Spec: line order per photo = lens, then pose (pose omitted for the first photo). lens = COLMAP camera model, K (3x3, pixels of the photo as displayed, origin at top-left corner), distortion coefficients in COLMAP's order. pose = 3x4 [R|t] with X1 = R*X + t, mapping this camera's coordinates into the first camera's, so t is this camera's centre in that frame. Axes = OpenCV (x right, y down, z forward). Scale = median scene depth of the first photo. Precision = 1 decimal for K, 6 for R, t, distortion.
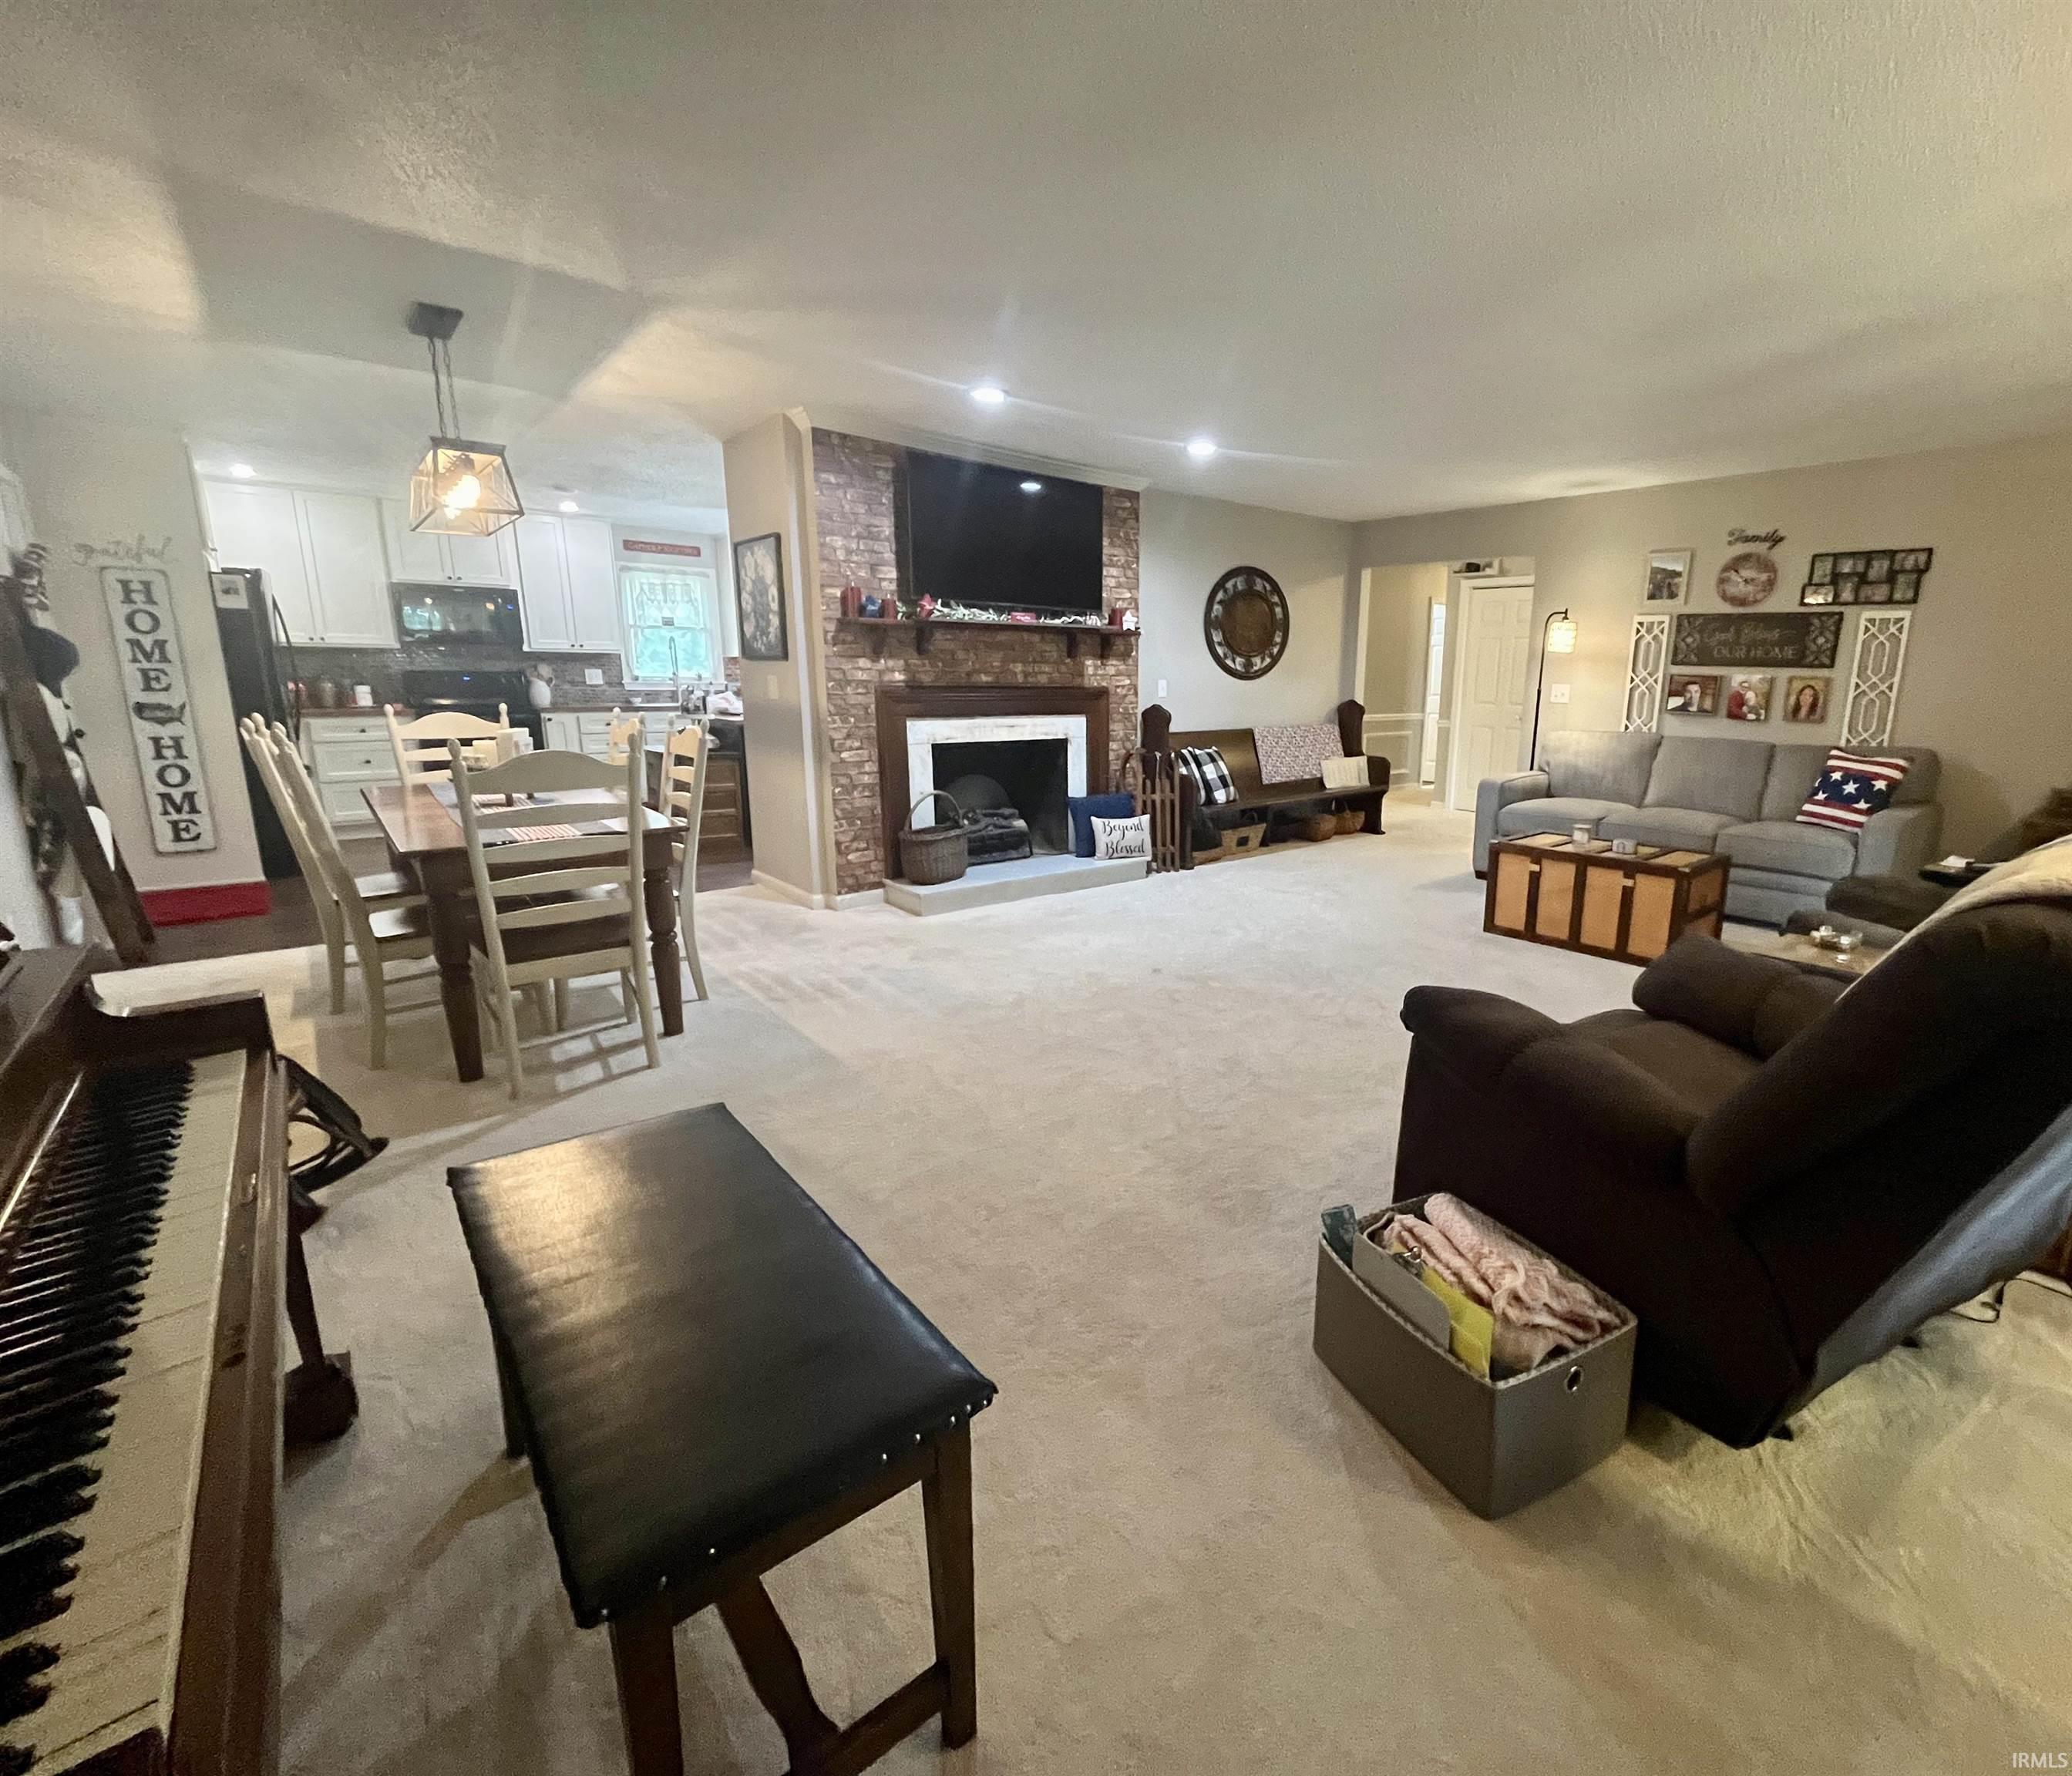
lens RADIAL K [[955.0, 0, 1154.5], [0, 955.0, 880.1], [0, 0, 1]] dist [0.012151, -0.001007]
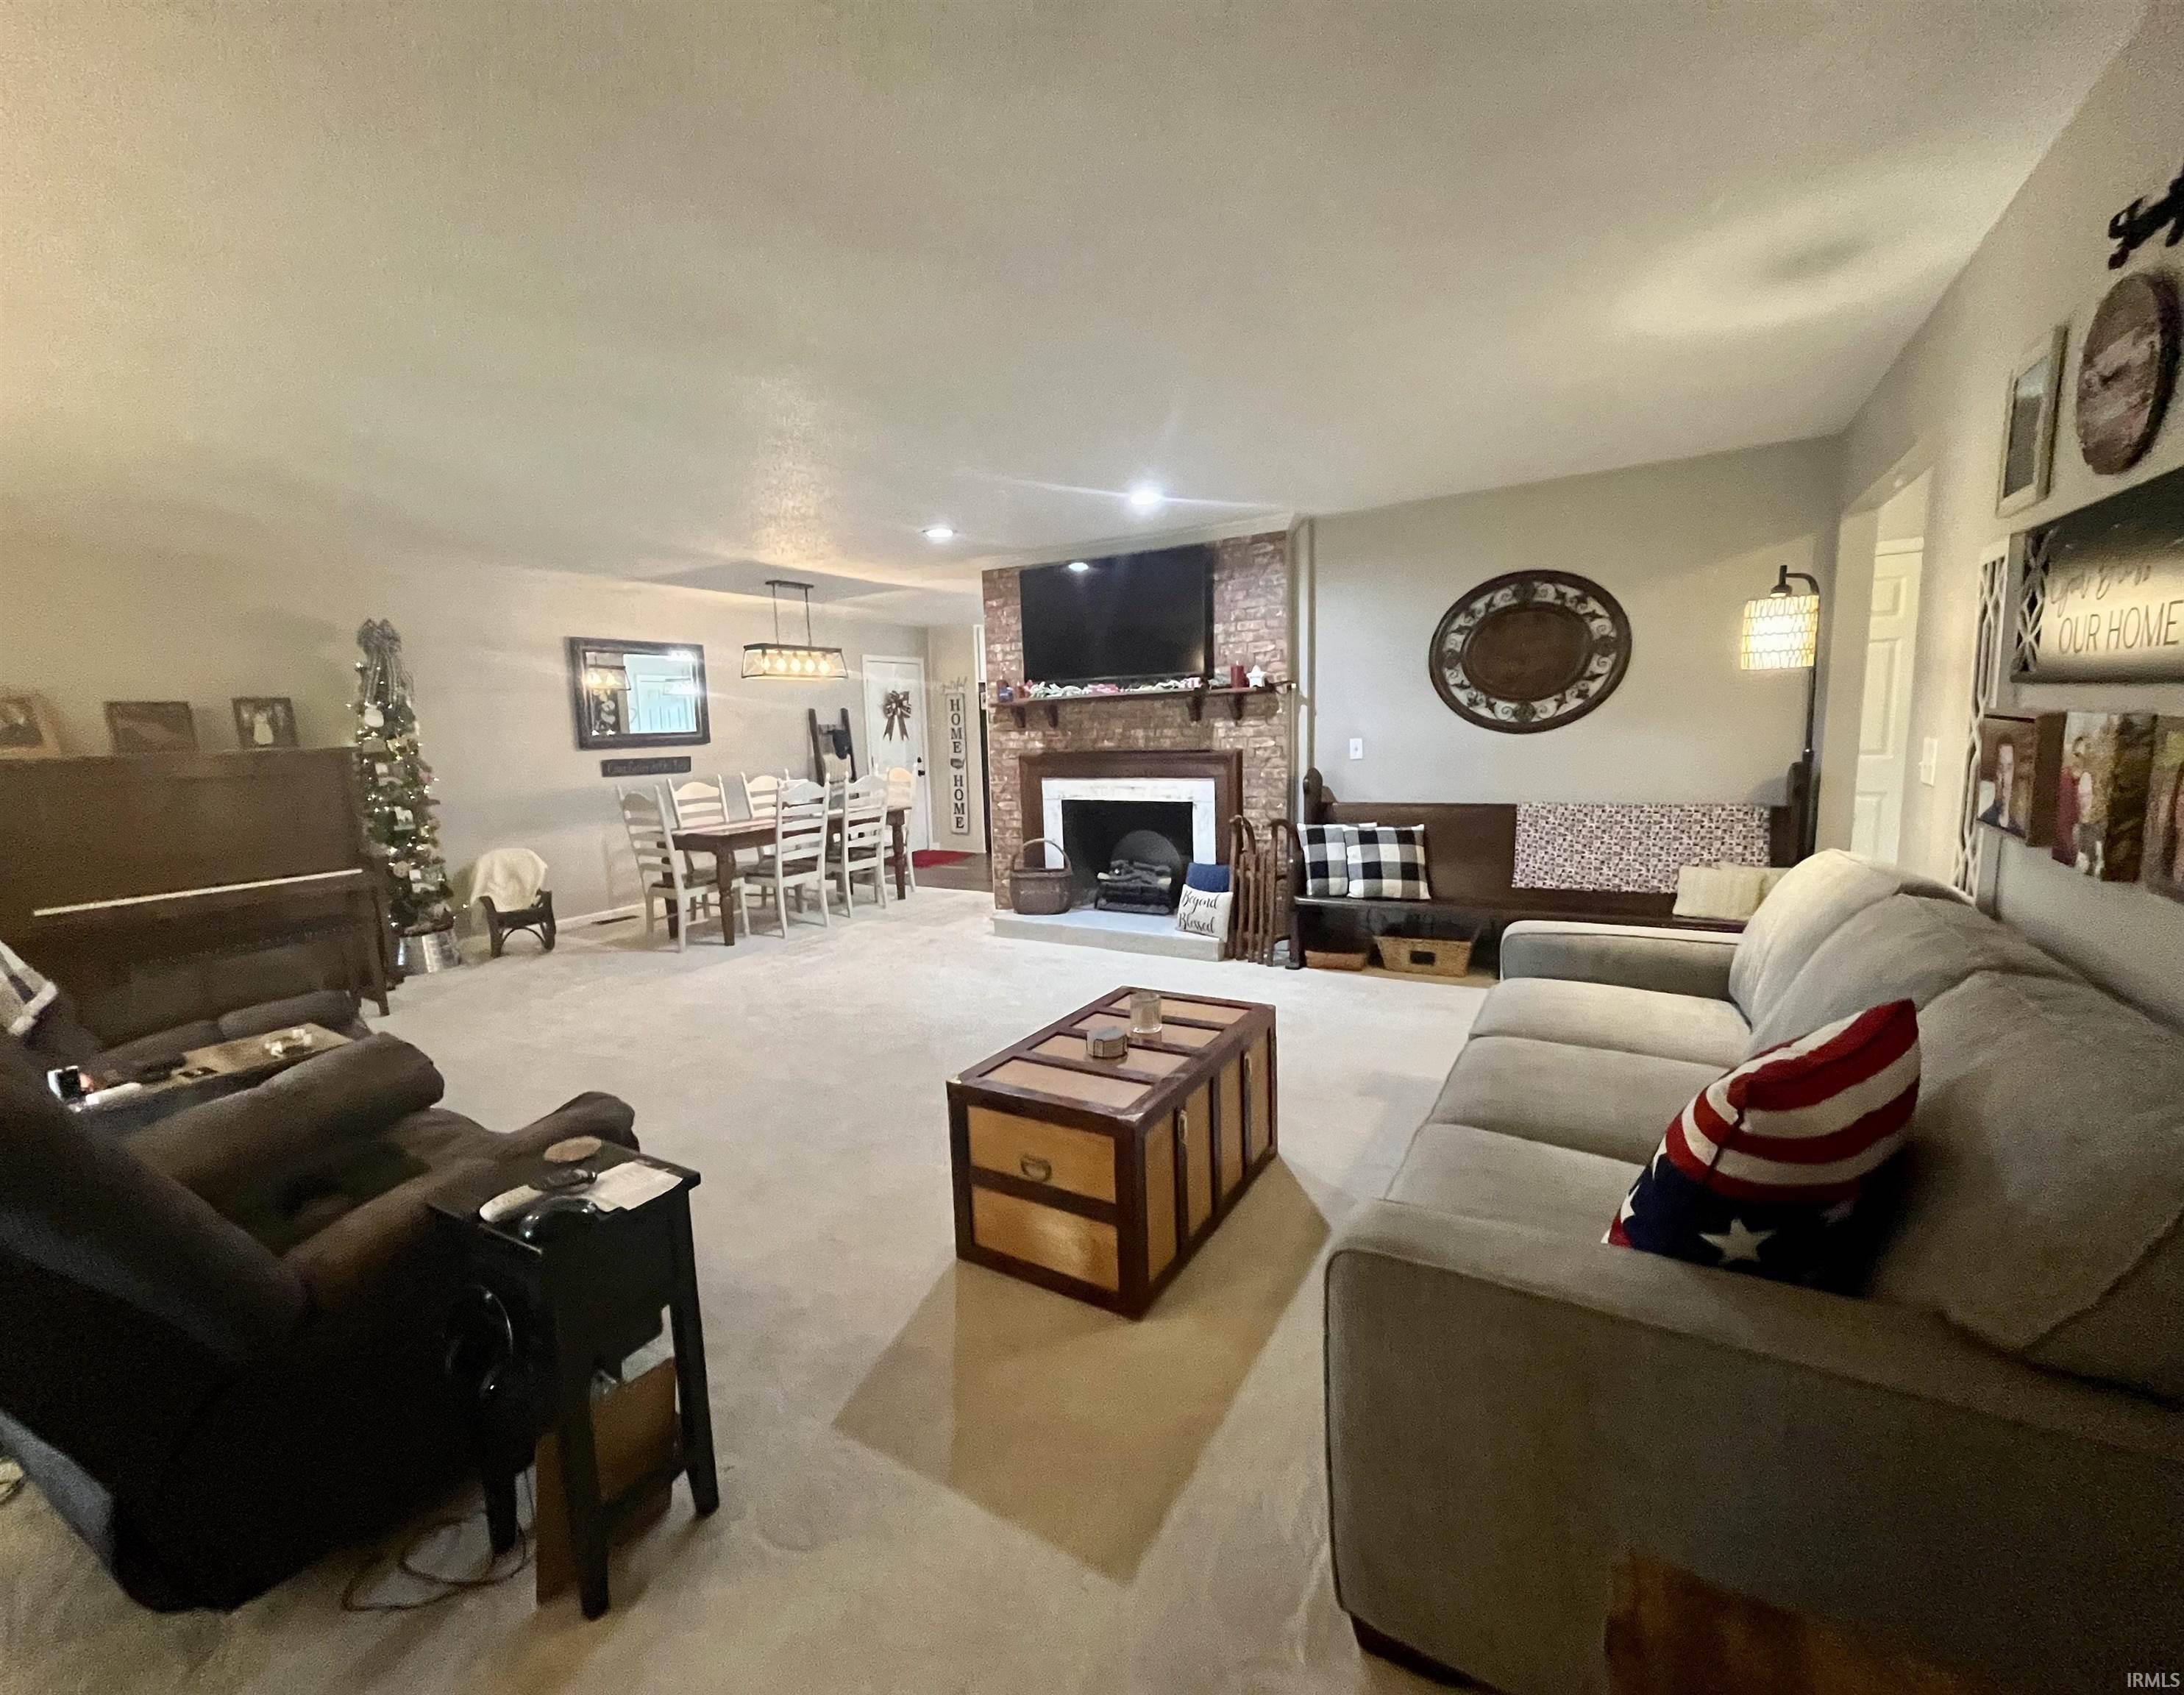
lens RADIAL K [[908.5, 0, 1083.2], [0, 908.5, 839.7], [0, 0, 1]] dist [0.020266, 0.000096]
pose [[0.284567, 0.099322, -0.953497, 0.699733], [-0.162895, 0.985164, 0.054006, -0.130014], [0.944715, 0.139952, 0.296525, 0.569591]]
